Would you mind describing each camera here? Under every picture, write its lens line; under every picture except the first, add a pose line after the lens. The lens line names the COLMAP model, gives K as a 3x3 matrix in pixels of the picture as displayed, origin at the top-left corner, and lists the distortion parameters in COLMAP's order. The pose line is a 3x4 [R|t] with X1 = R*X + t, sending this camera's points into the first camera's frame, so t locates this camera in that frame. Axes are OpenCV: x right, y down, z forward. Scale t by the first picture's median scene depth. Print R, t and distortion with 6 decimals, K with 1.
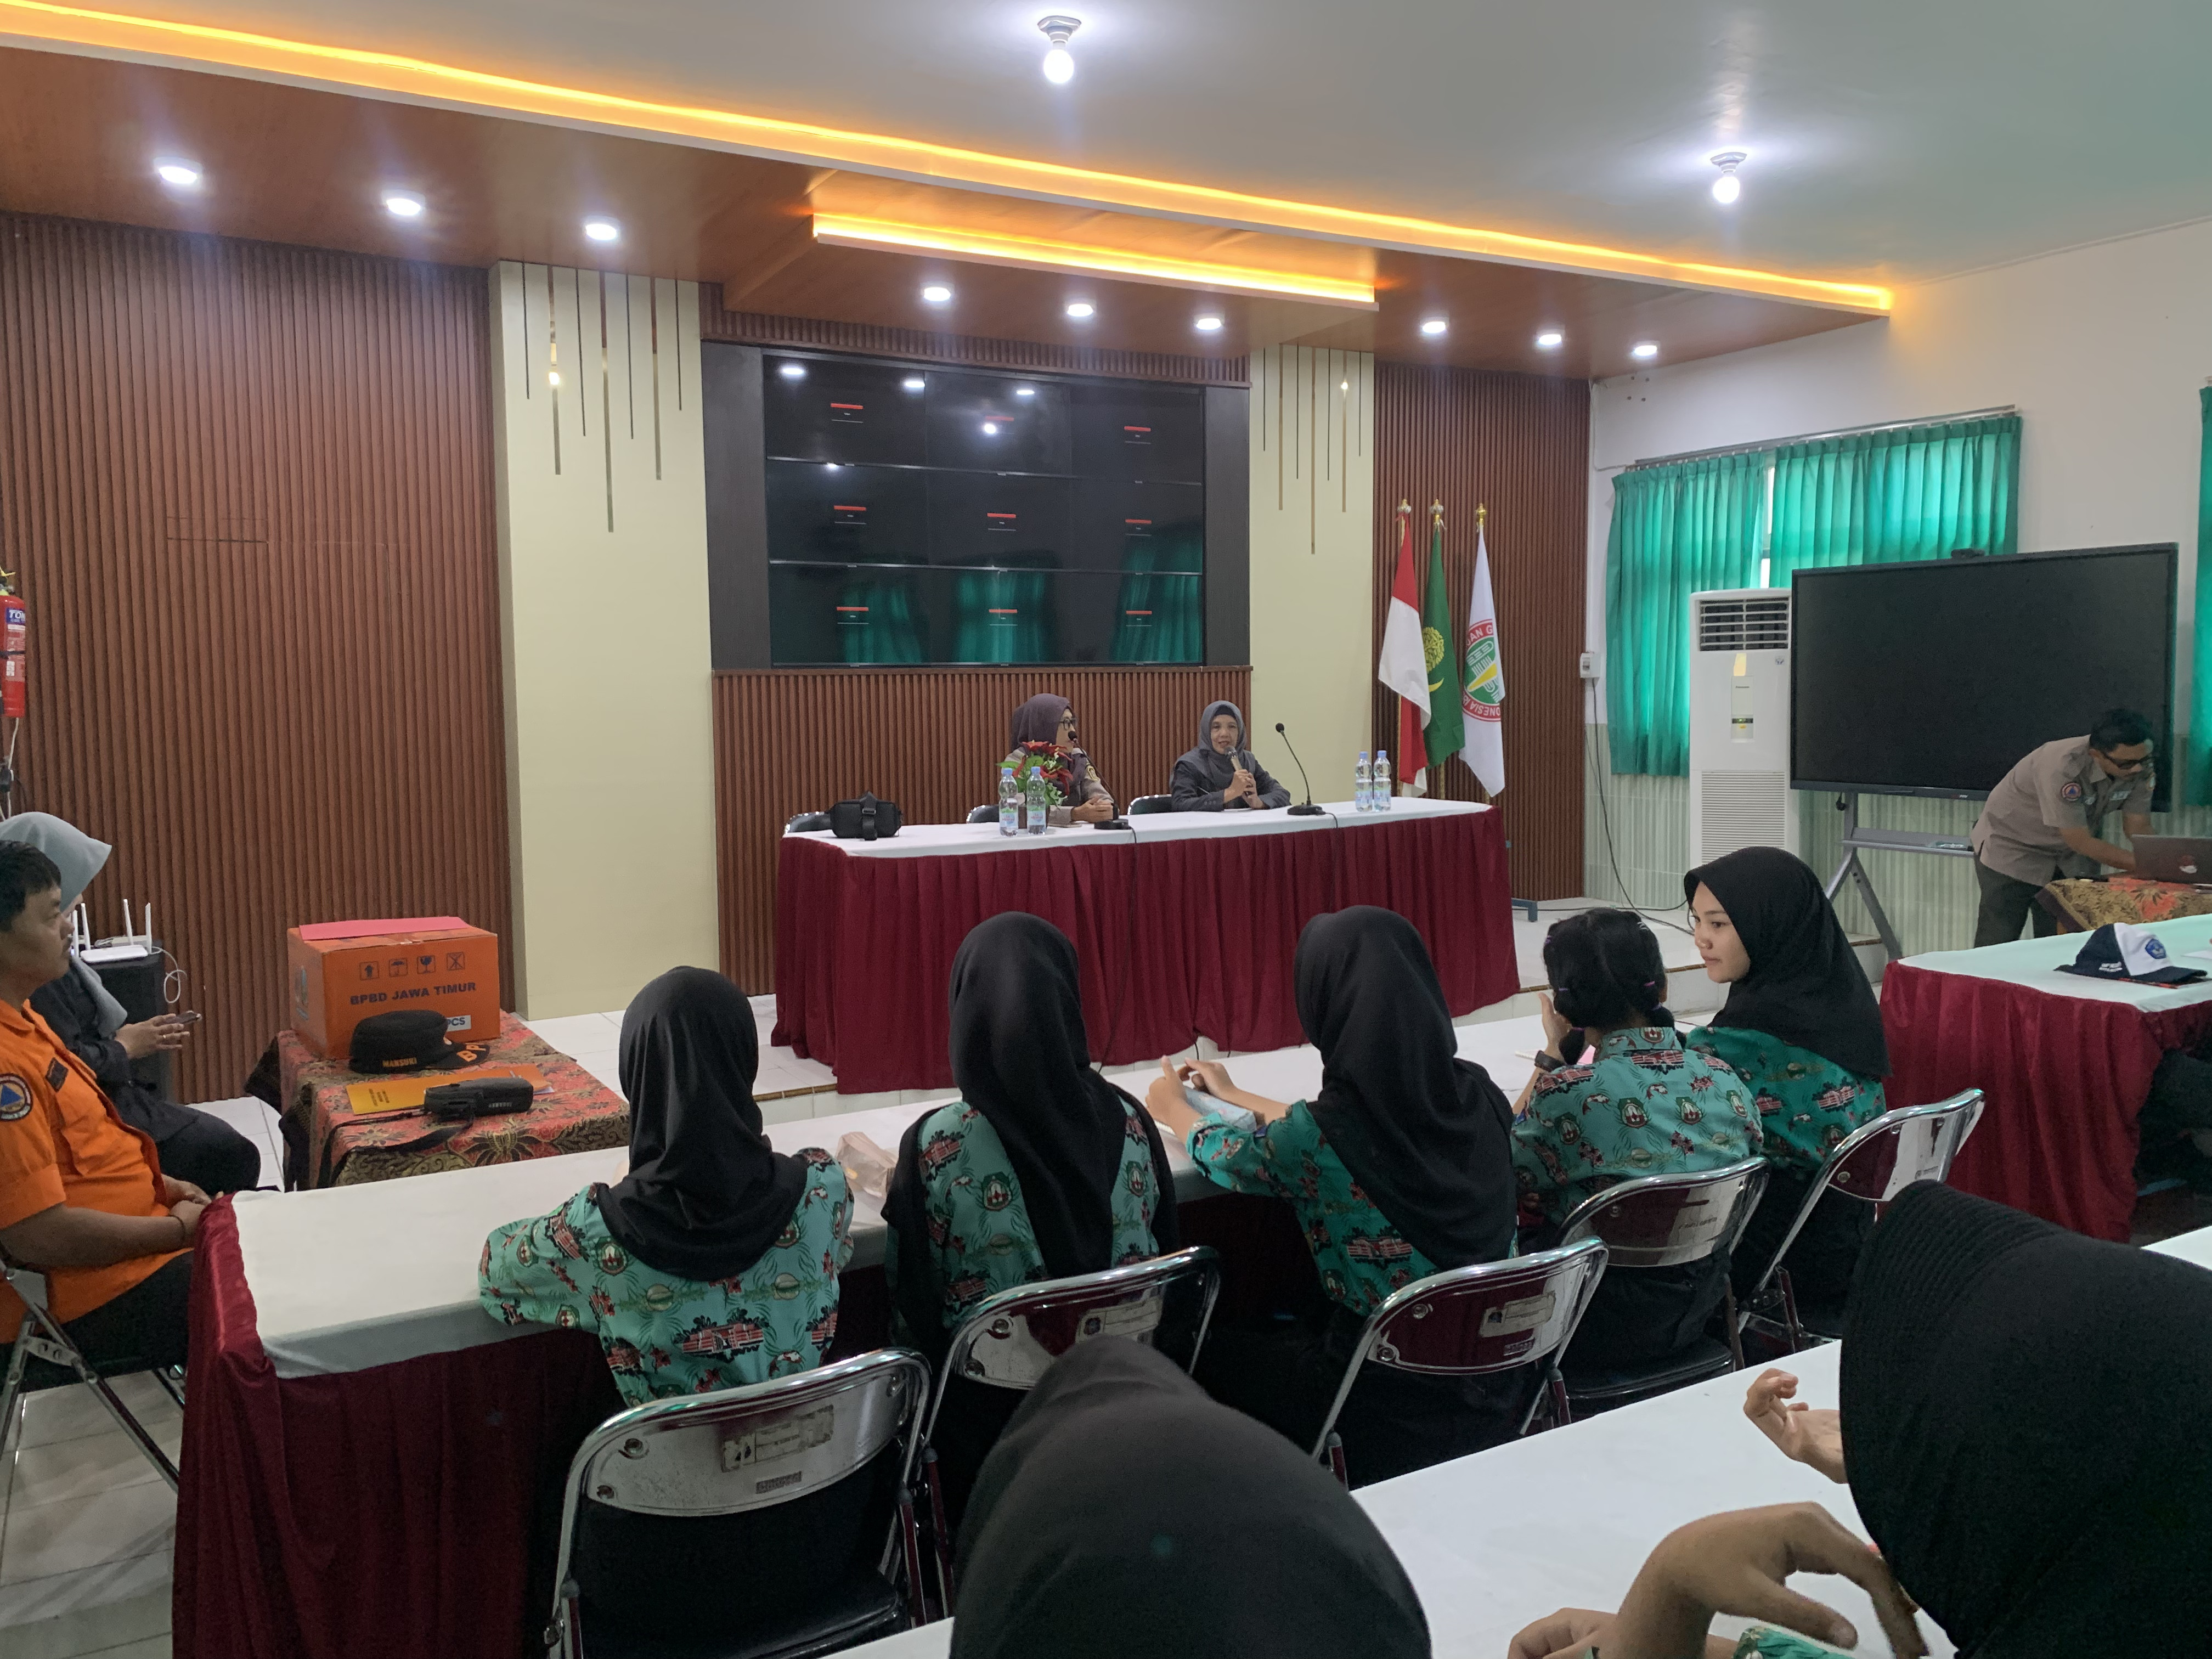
lens RADIAL K [[1680.2, 0, 1106.0], [0, 1680.2, 829.5], [0, 0, 1]] dist [0.145868, -0.390539]
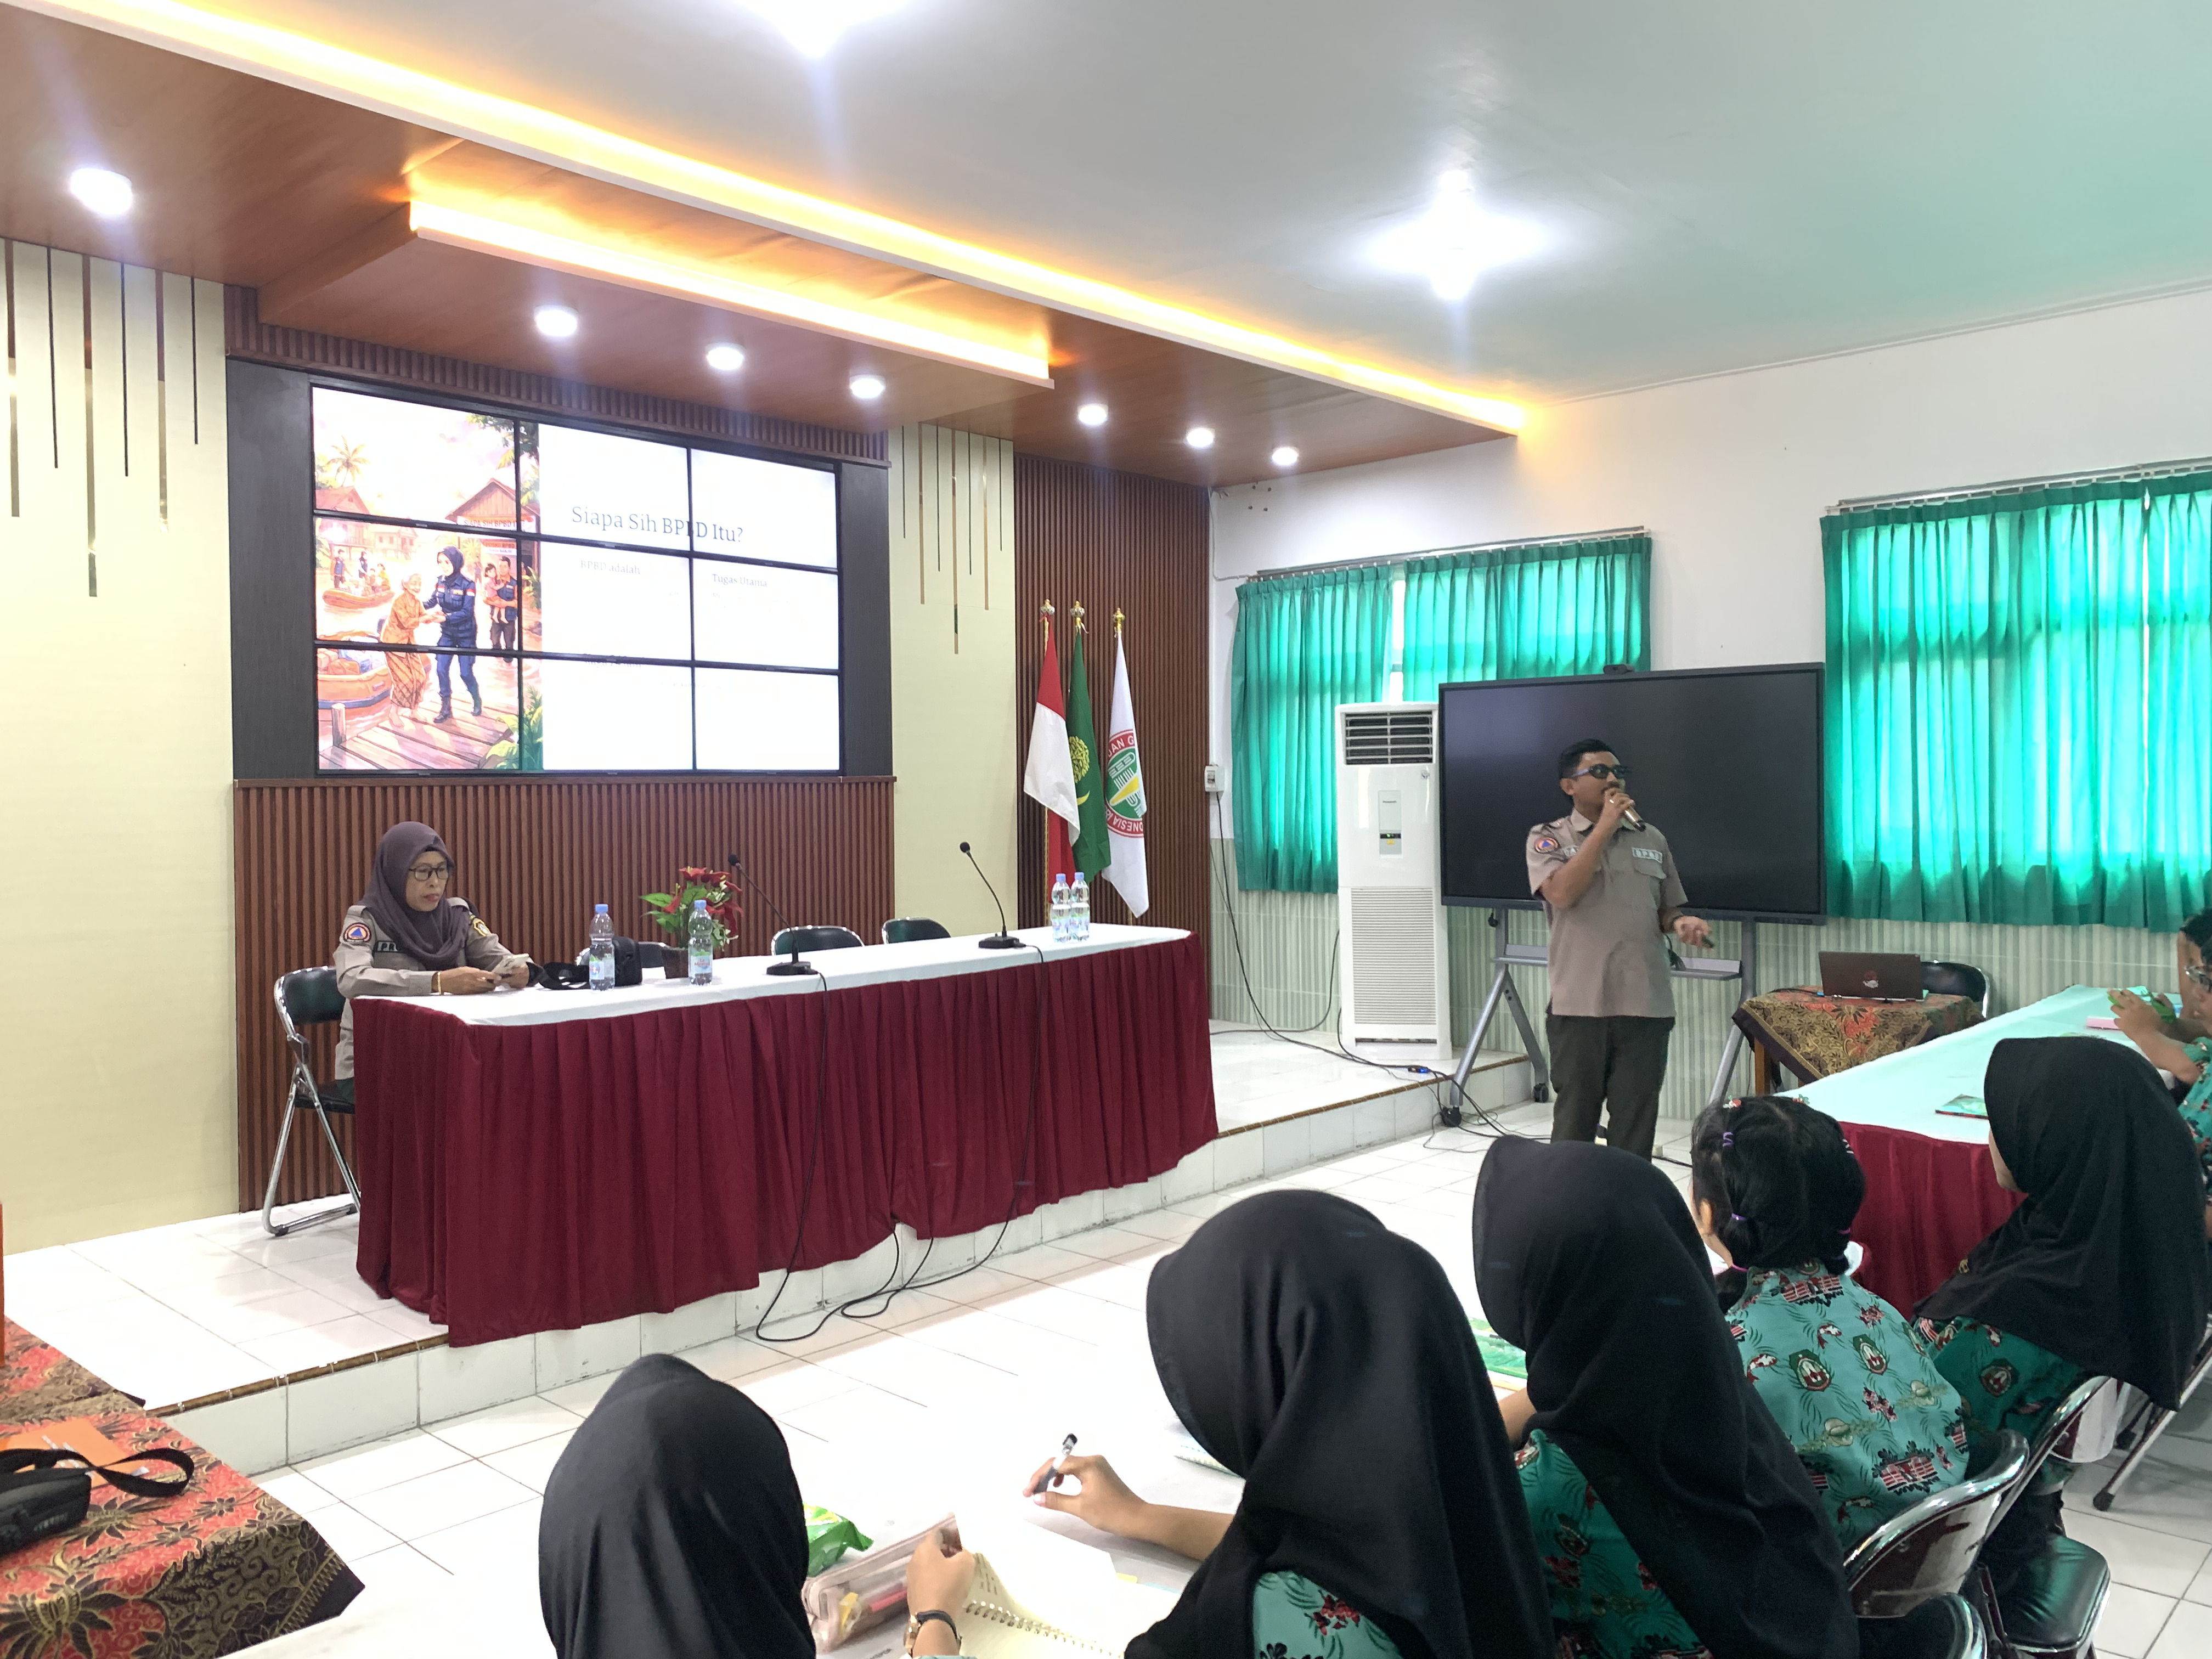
lens RADIAL K [[1681.2, 0, 1106.0], [0, 1681.2, 829.5], [0, 0, 1]] dist [0.011800, -0.007931]
pose [[0.952030, -0.006100, 0.305944, -0.078042], [0.026412, 0.997708, -0.062297, -0.012091], [-0.304863, 0.067389, 0.950009, 0.136243]]
